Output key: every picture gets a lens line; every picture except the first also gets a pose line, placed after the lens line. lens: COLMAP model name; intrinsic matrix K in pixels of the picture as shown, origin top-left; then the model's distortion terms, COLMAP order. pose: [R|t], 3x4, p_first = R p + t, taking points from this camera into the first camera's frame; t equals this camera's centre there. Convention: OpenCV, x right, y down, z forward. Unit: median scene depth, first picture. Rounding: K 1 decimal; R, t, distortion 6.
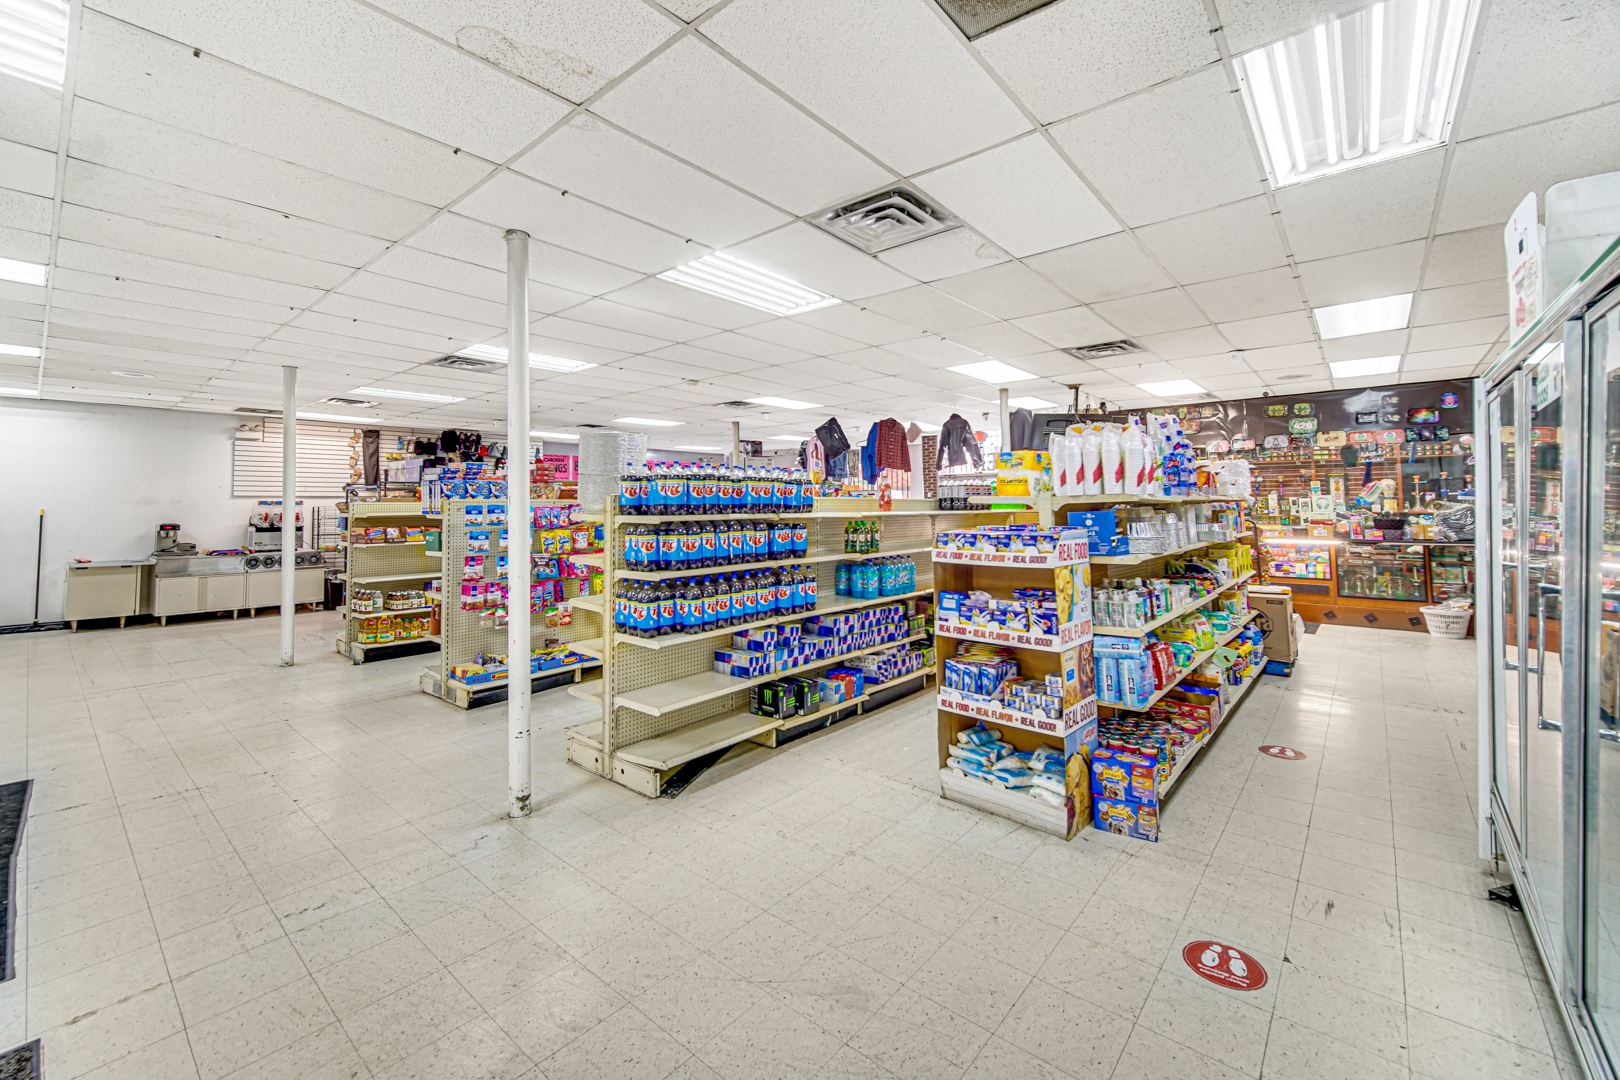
lens RADIAL K [[659.6, 0, 814.4], [0, 659.6, 474.1], [0, 0, 1]] dist [-0.000840, 0.000696]
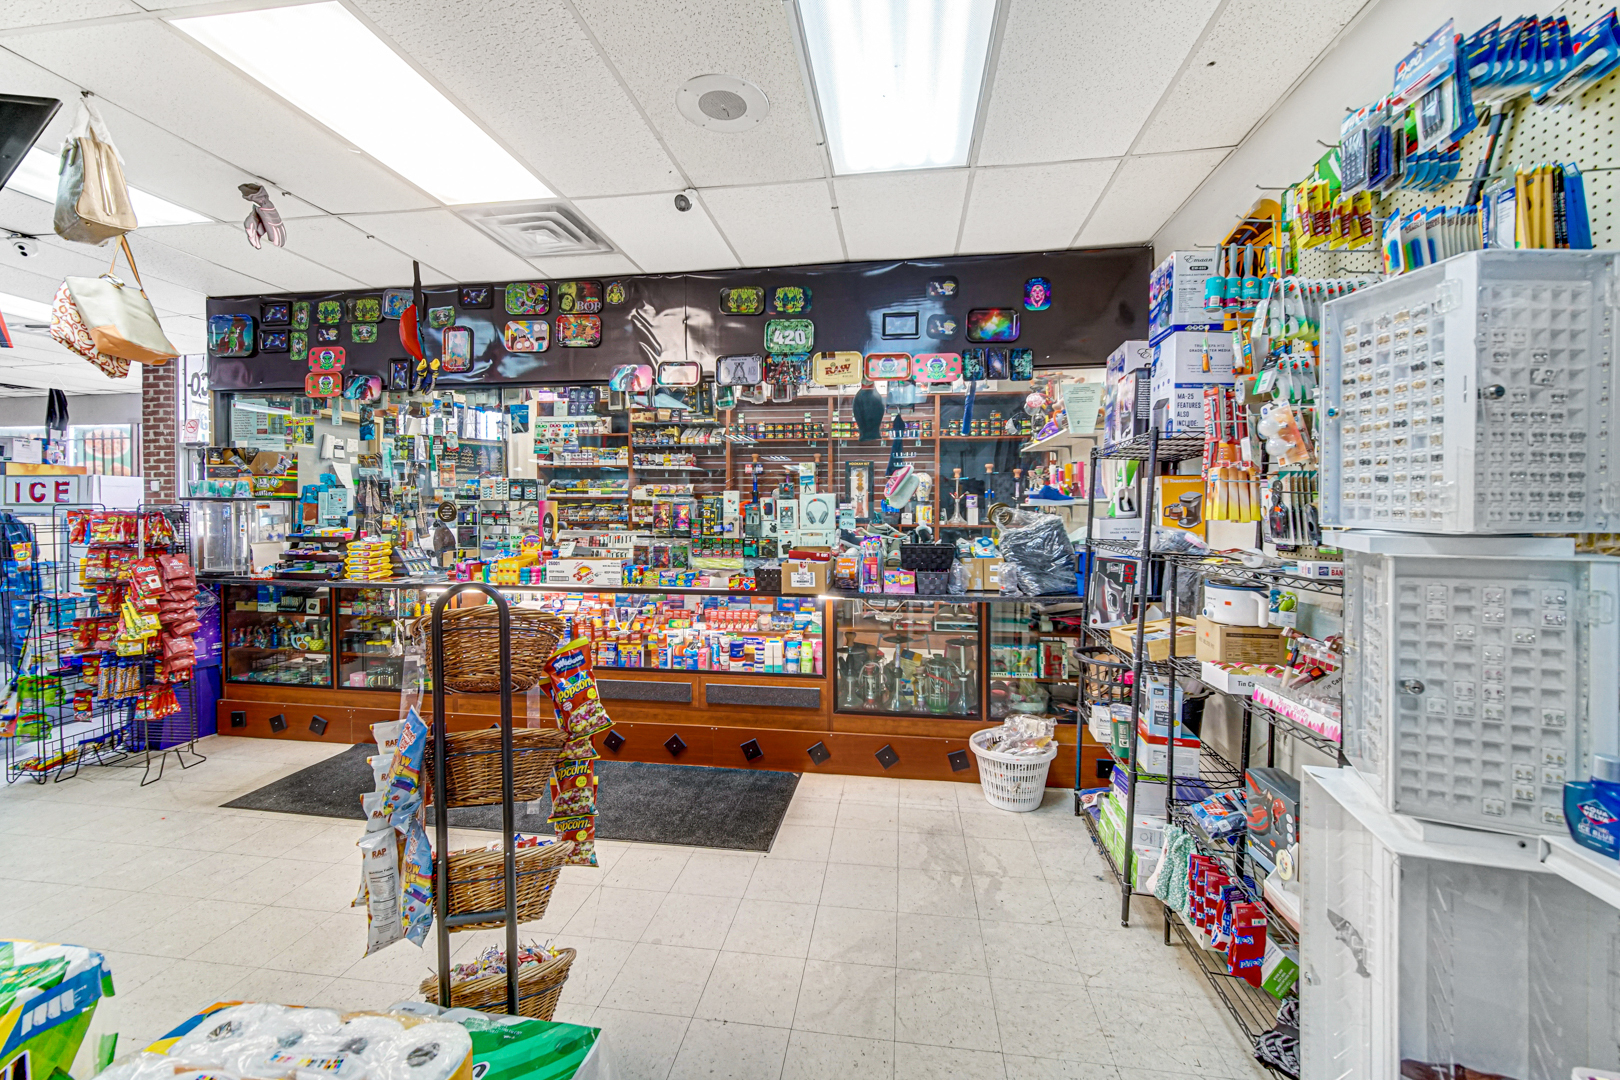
lens RADIAL K [[659.6, 0, 807.1], [0, 659.6, 524.8], [0, 0, 1]] dist [-0.000840, 0.000696]
pose [[0.849186, -0.002924, 0.528086, 0.522232], [-0.035079, 0.997464, 0.061931, 0.025915], [-0.526927, -0.071115, 0.846930, 0.614286]]
